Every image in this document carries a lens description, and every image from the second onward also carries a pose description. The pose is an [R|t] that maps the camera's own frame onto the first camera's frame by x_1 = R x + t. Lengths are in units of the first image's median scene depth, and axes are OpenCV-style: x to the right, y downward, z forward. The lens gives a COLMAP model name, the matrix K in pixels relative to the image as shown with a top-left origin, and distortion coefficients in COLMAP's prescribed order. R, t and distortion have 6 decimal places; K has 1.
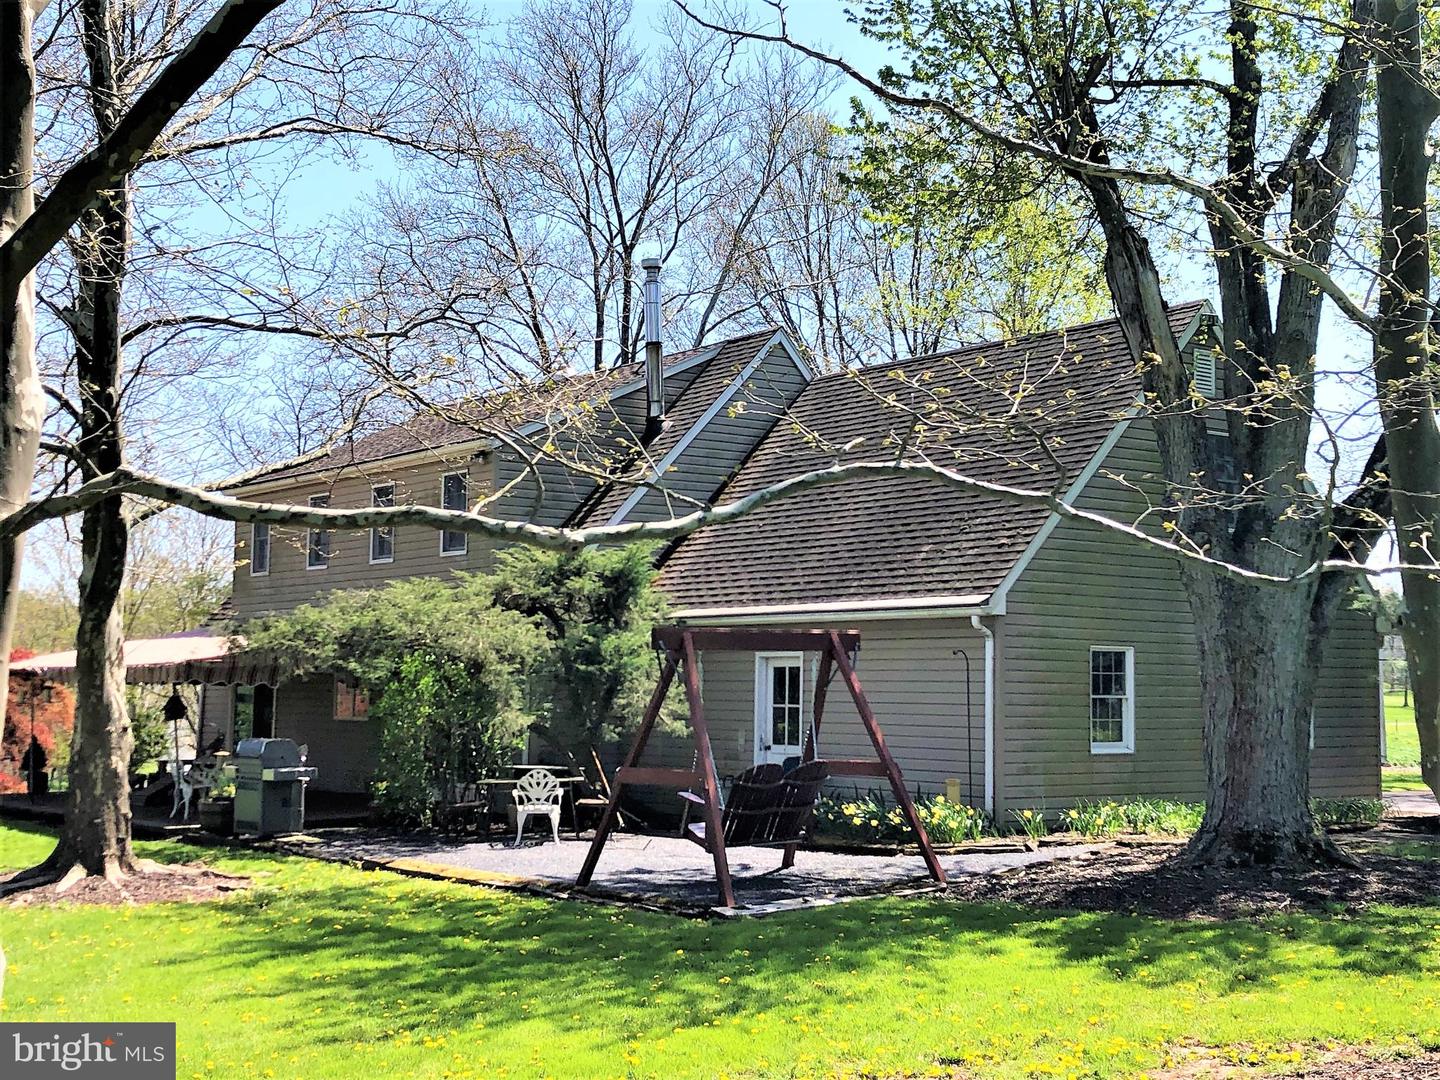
lens RADIAL K [[1892.1, 0, 721.8], [0, 1892.1, 535.5], [0, 0, 1]] dist [0.136246, 0.000000]
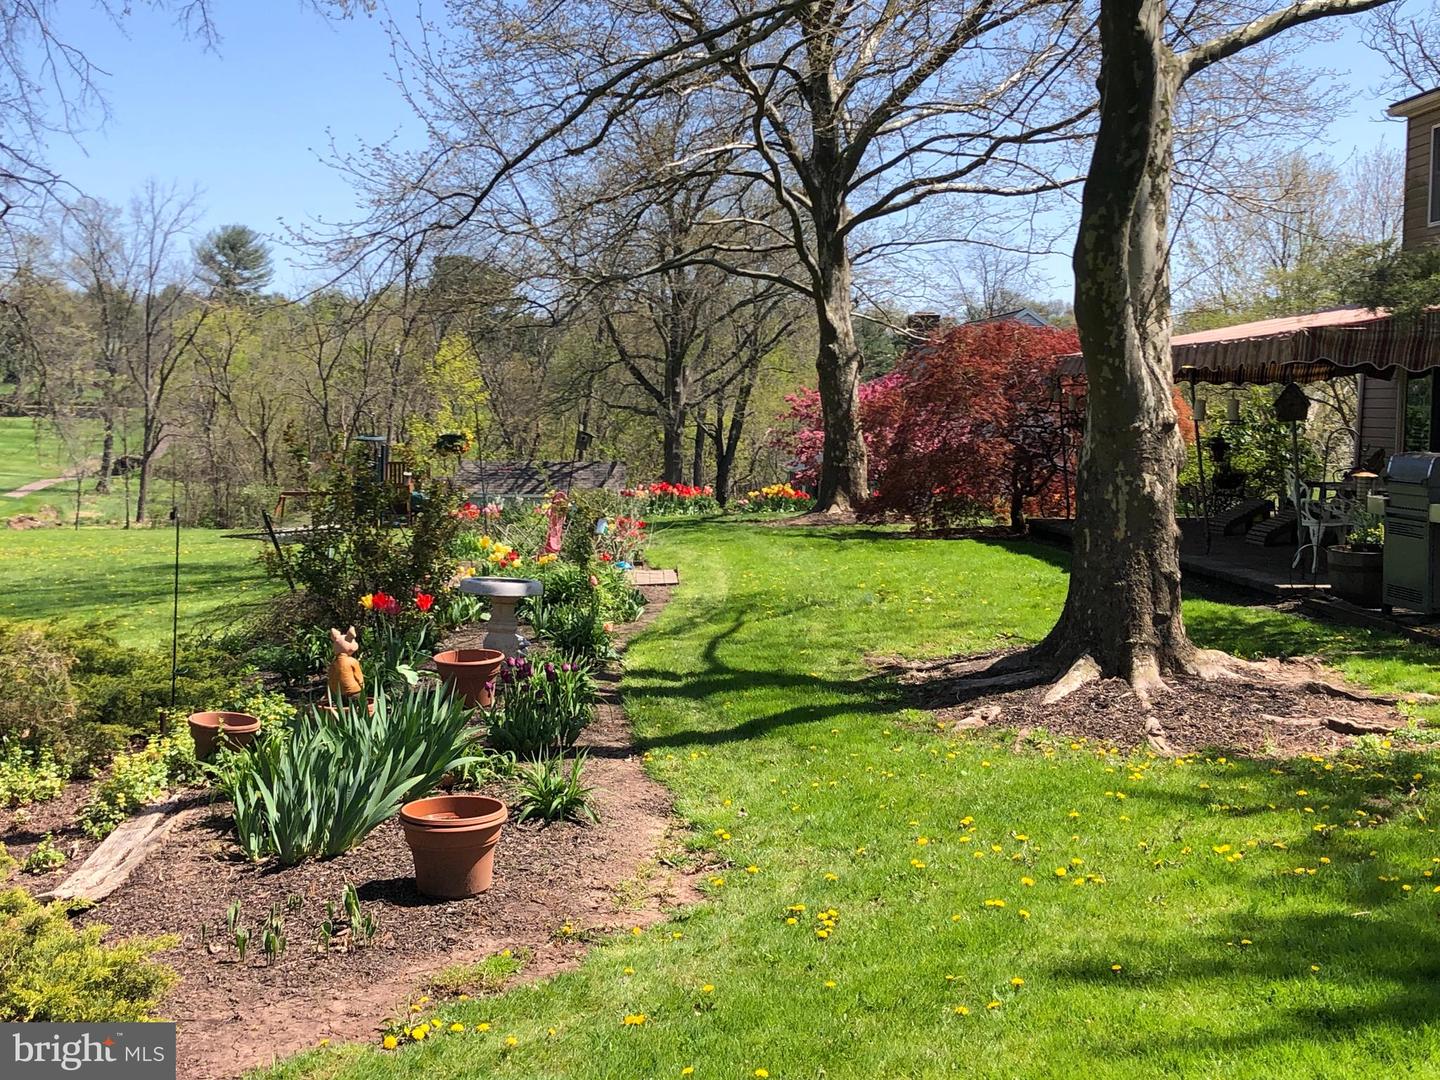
lens RADIAL K [[1892.1, 0, 720.5], [0, 1892.1, 533.1], [0, 0, 1]] dist [0.136246, 0.000000]
pose [[0.823216, 0.044090, -0.566014, -0.099850], [0.038217, 0.990415, 0.132732, 0.052452], [0.566441, -0.130898, 0.813640, 0.465452]]
